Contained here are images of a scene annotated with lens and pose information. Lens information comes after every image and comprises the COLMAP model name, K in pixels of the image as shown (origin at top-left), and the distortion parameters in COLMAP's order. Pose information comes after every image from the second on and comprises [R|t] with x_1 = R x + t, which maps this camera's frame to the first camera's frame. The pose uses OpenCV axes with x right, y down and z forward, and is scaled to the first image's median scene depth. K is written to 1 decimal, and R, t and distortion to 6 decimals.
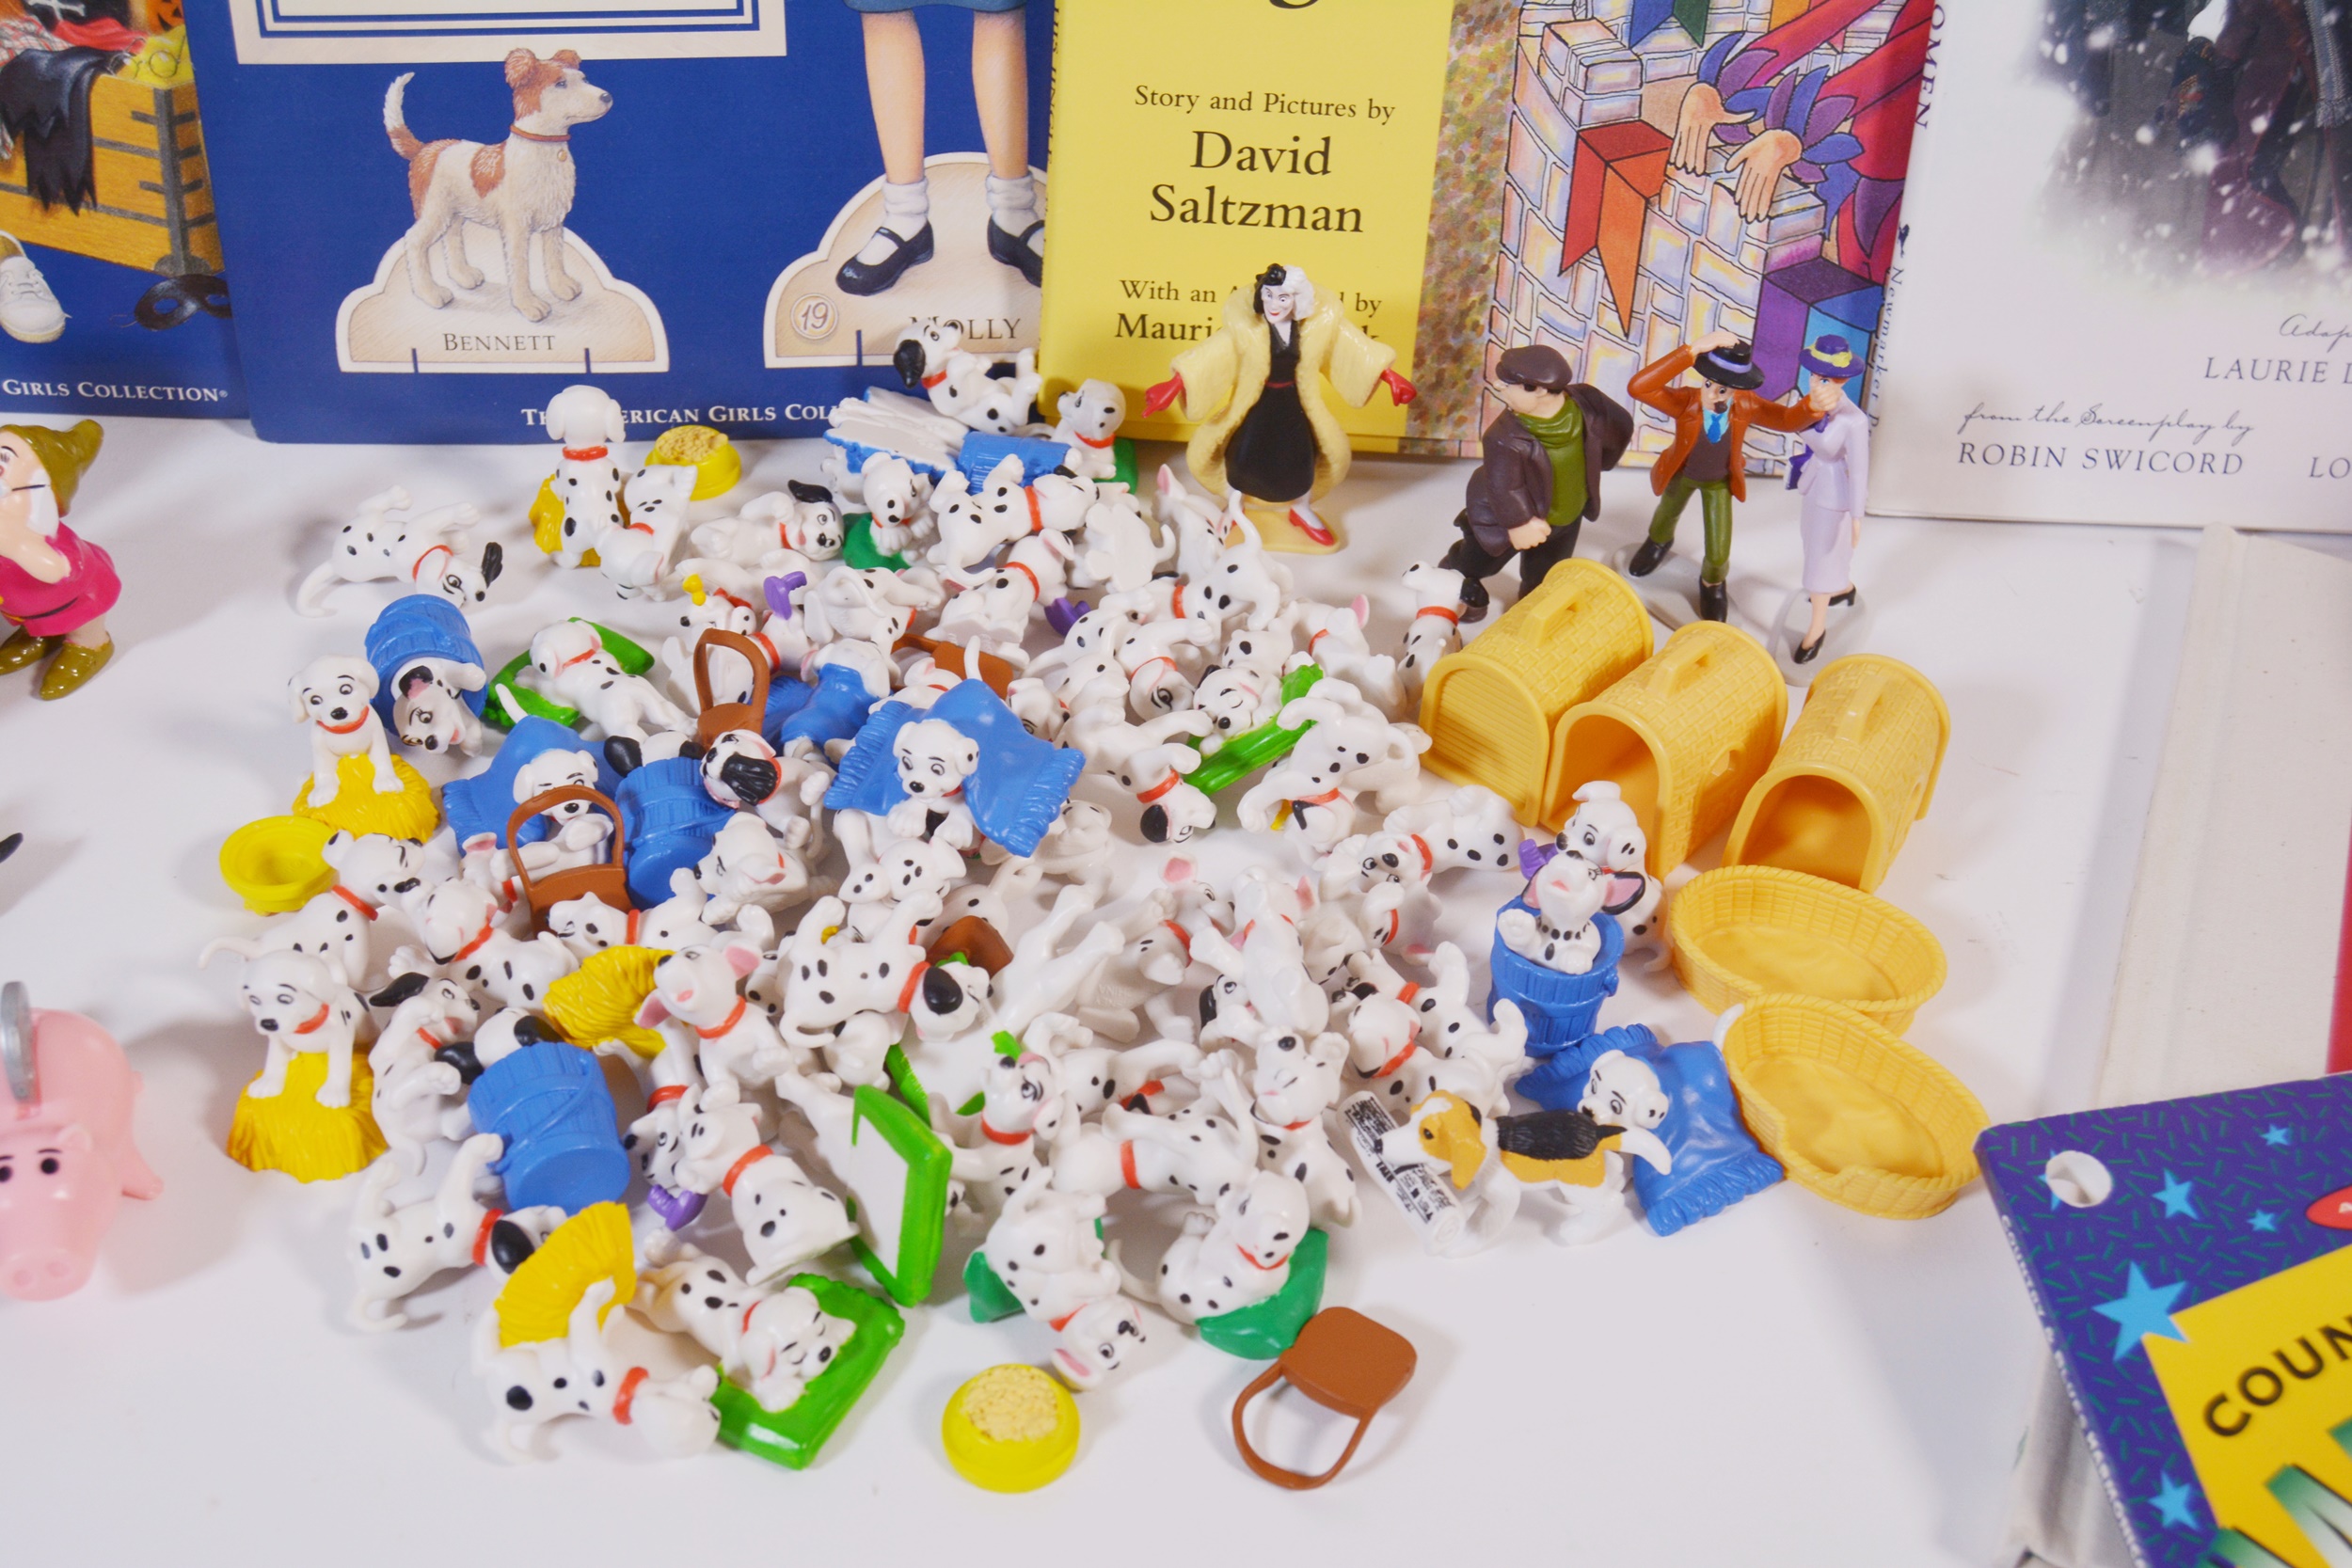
lens RADIAL K [[2540.6, 0, 1176.0], [0, 2540.6, 784.0], [0, 0, 1]] dist [-0.066280, 0.021118]
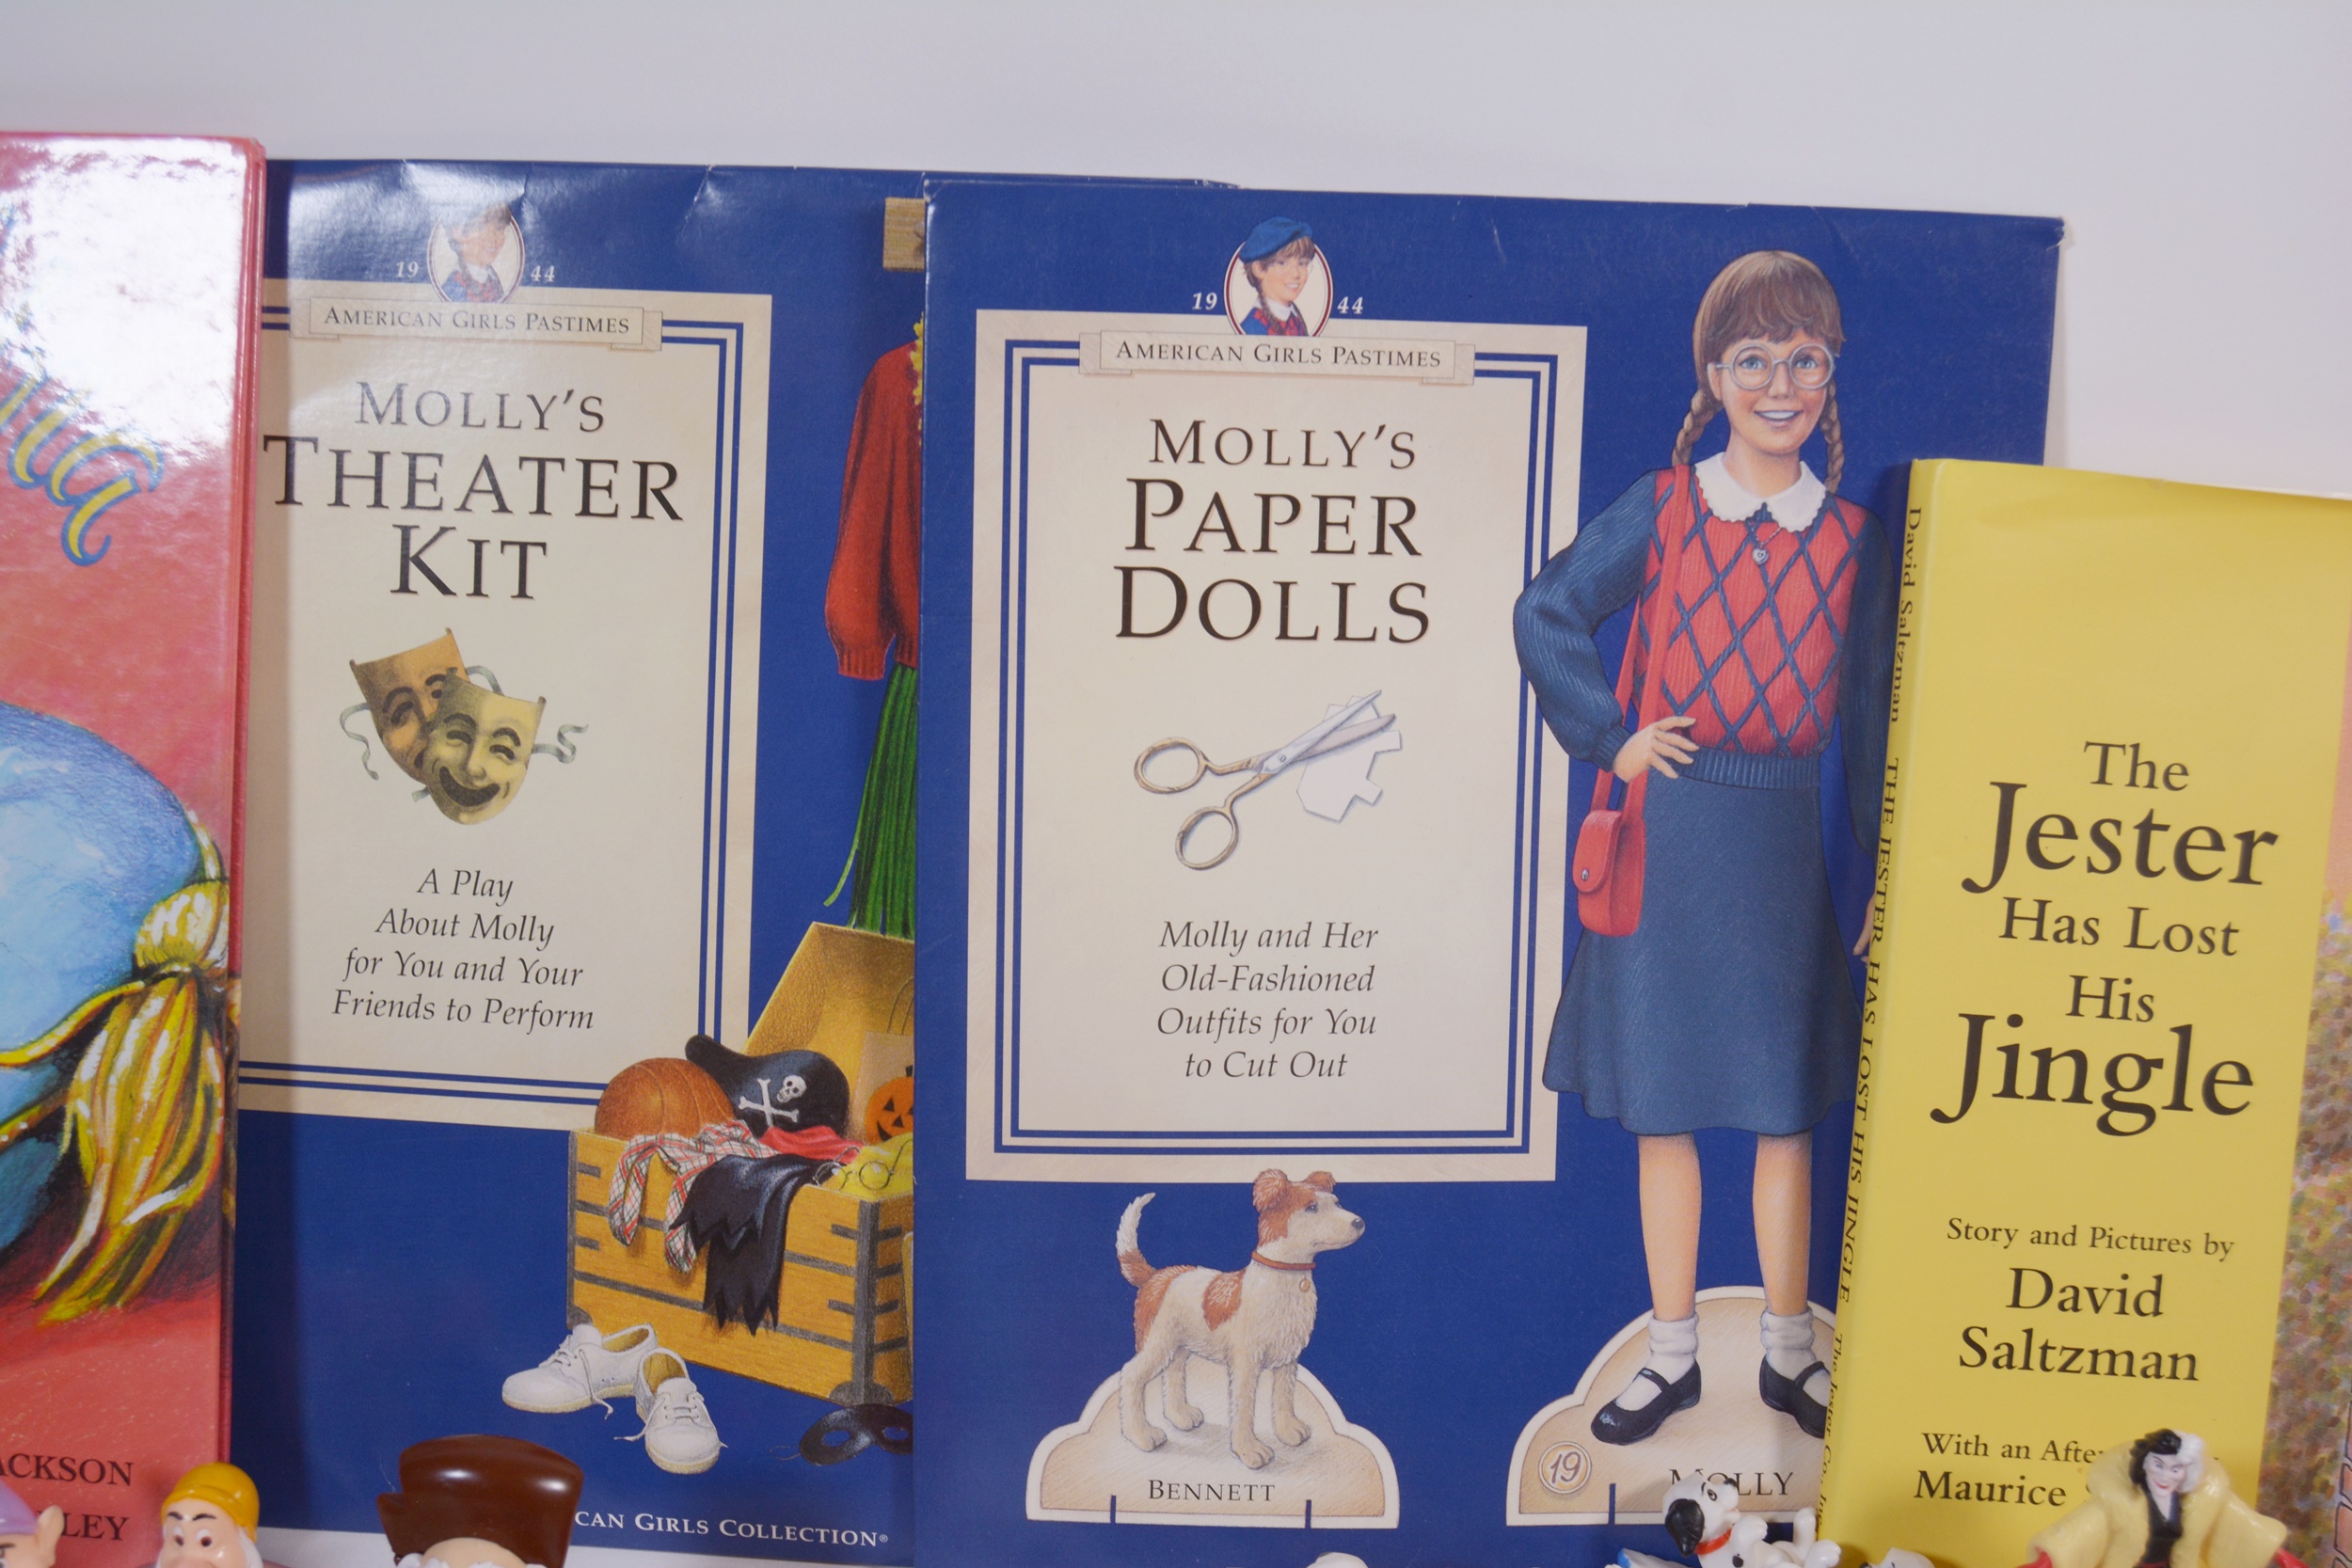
lens RADIAL K [[2540.6, 0, 1176.0], [0, 2540.6, 784.0], [0, 0, 1]] dist [-0.066280, 0.021118]
pose [[0.997673, 0.002667, -0.068131, -0.238051], [-0.028682, 0.922941, -0.383872, -0.068869], [0.061857, 0.384933, 0.920869, 0.100026]]
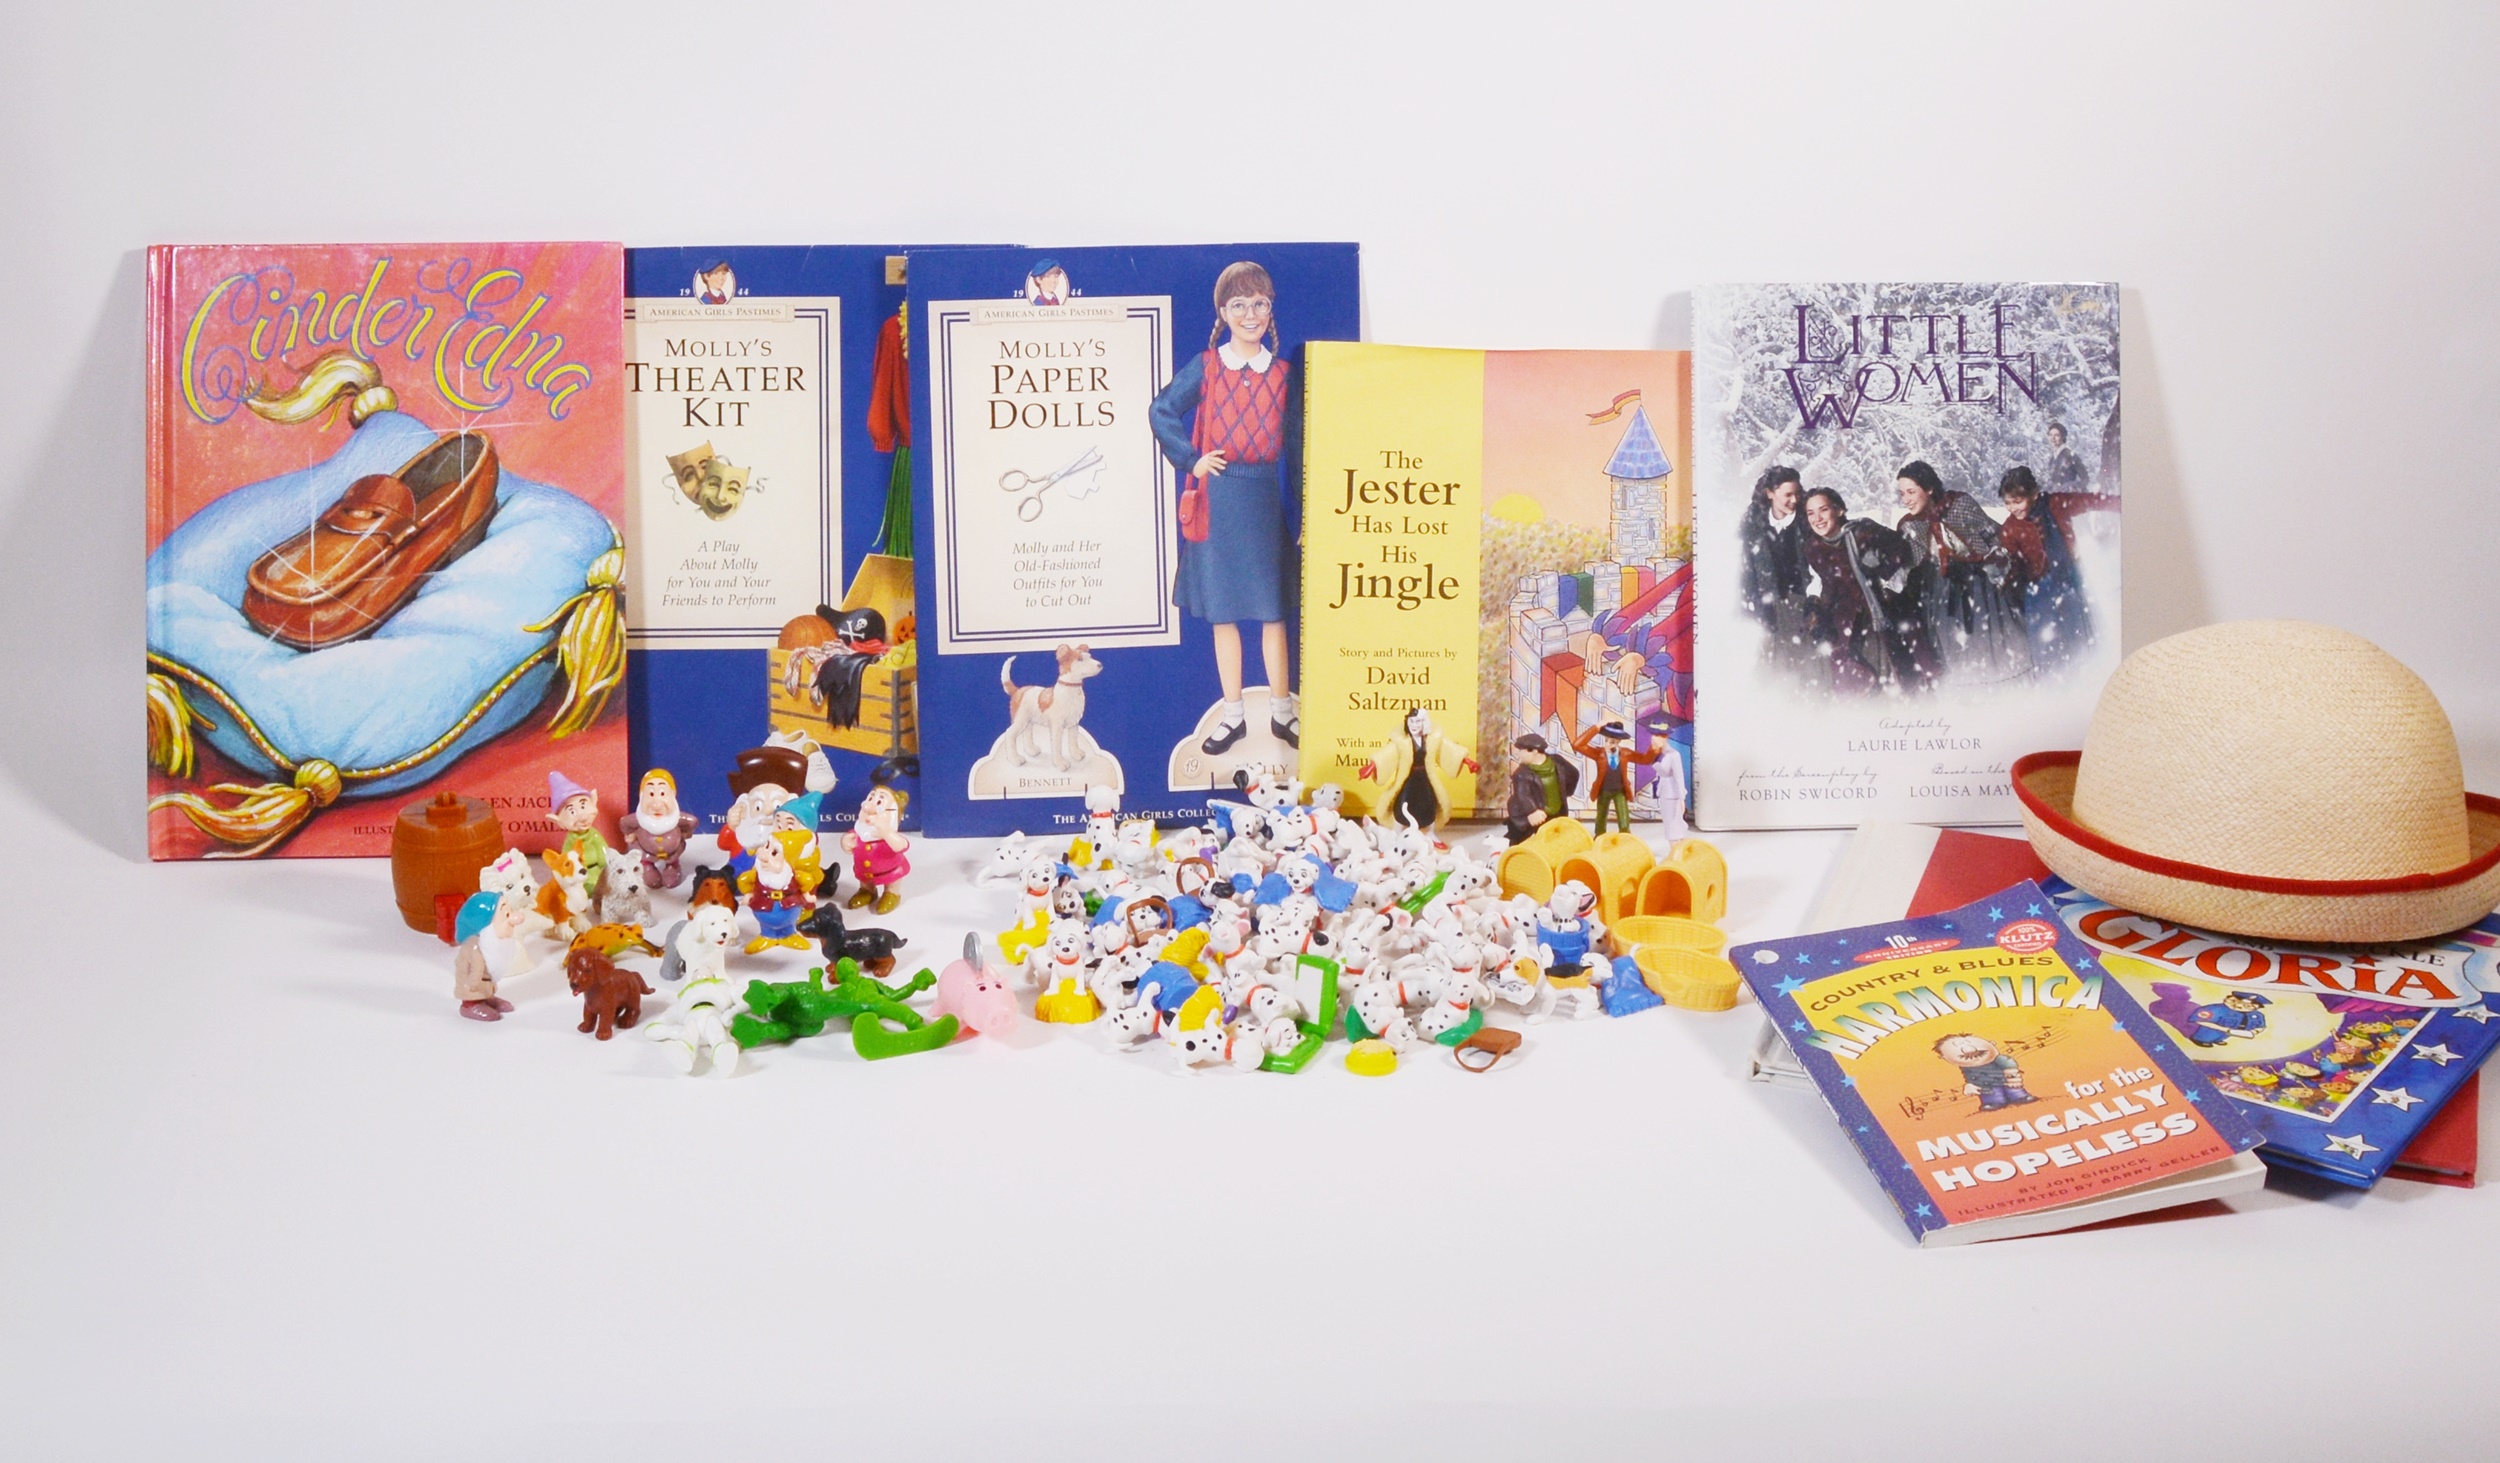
lens RADIAL K [[3652.6, 0, 1209.8], [0, 3652.6, 477.8], [0, 0, 1]] dist [-0.094570, 0.035607]
pose [[0.997264, -0.053292, 0.051229, -0.295051], [0.070513, 0.893819, -0.442850, 1.032409], [-0.022190, 0.445250, 0.895131, -1.990251]]
